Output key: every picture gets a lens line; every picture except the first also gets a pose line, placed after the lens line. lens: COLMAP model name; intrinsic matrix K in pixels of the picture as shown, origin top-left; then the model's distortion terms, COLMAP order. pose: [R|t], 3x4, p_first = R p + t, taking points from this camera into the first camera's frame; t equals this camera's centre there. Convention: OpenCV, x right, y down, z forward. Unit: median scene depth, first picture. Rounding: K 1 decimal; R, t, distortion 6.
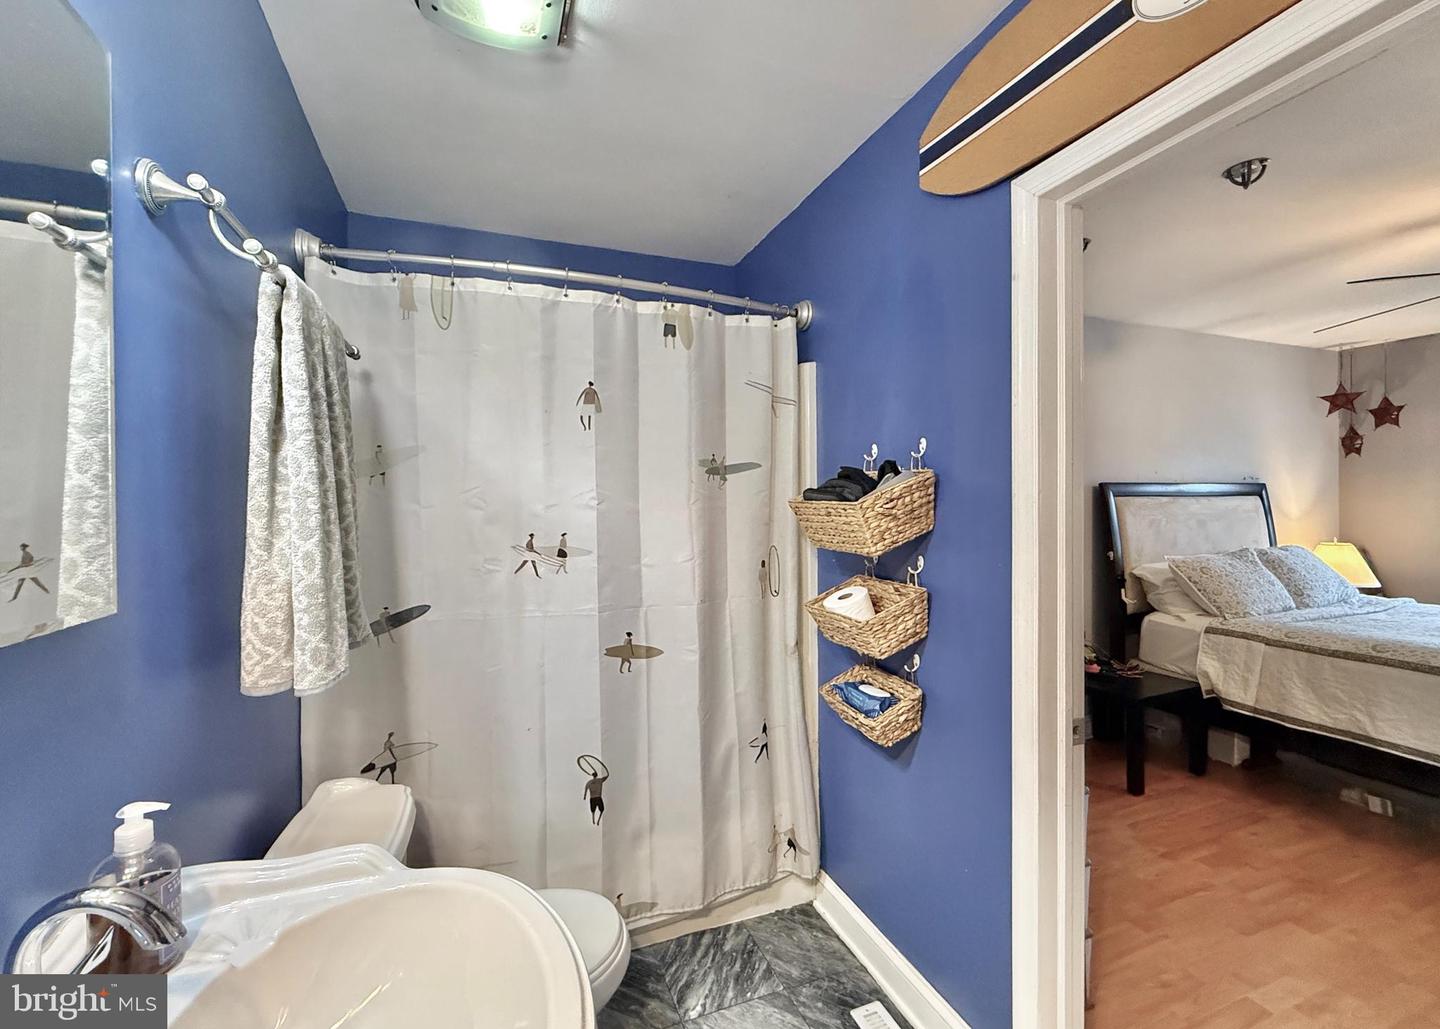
lens RADIAL K [[608.0, 0, 715.0], [0, 608.0, 508.9], [0, 0, 1]] dist [-0.003255, 0.000096]
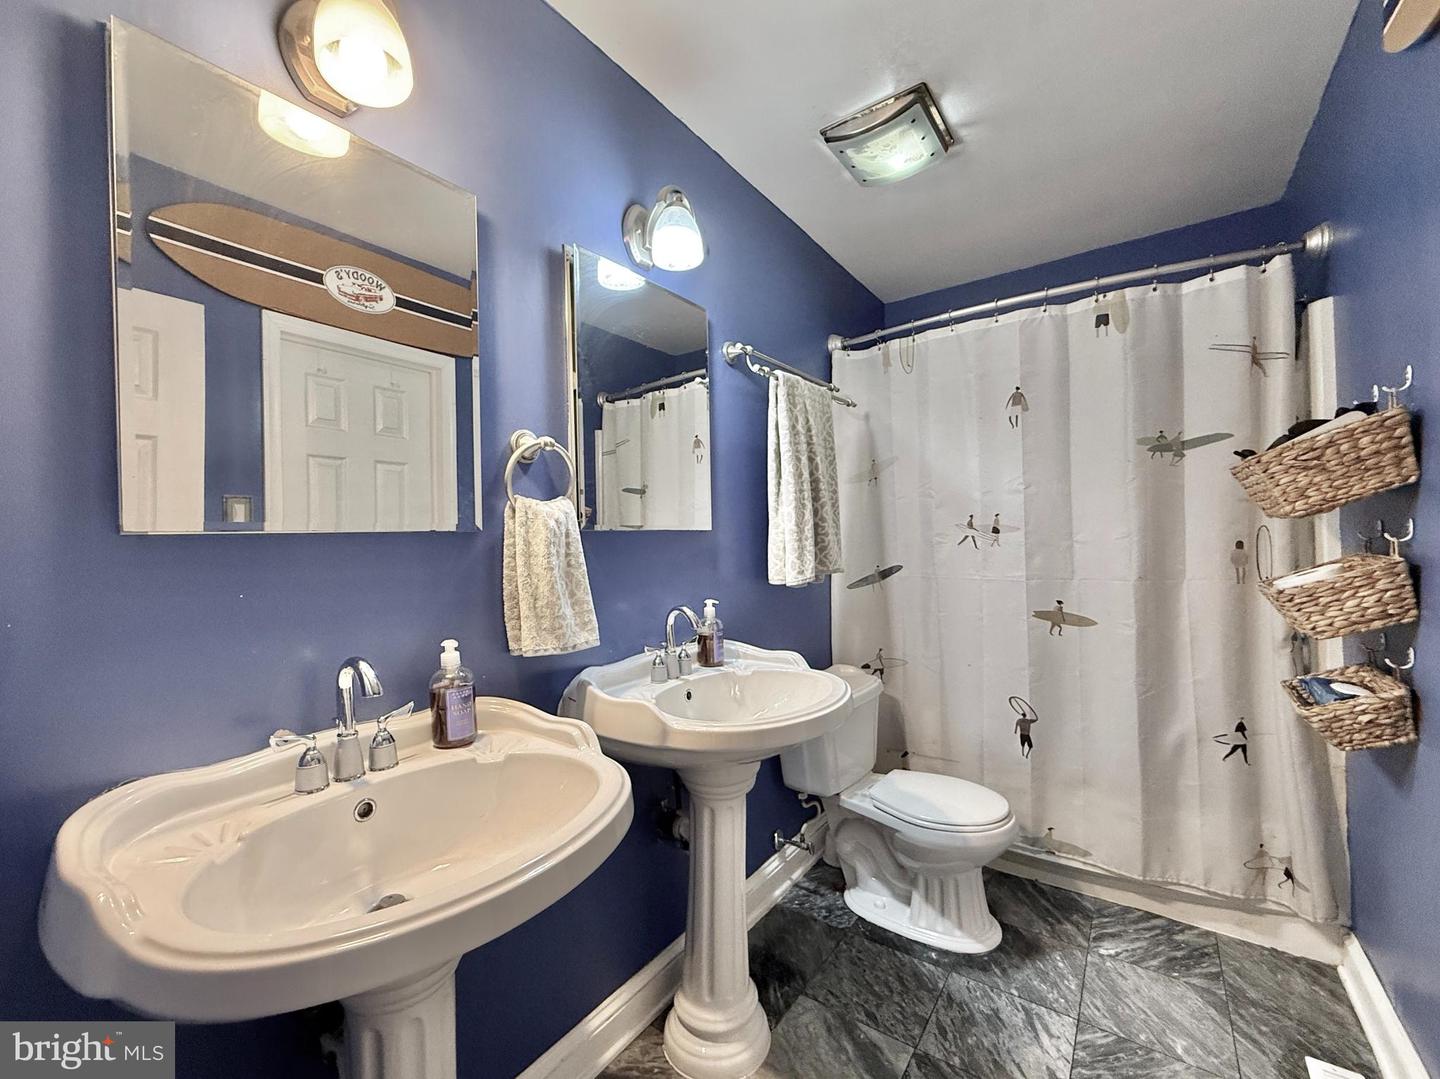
lens RADIAL K [[579.7, 0, 719.7], [0, 579.7, 538.0], [0, 0, 1]] dist [-0.004193, -0.000642]
pose [[0.552584, -0.007784, -0.833421, 0.420084], [0.011234, 0.999935, -0.001891, 0.084741], [0.833381, -0.008317, 0.552636, -0.122928]]
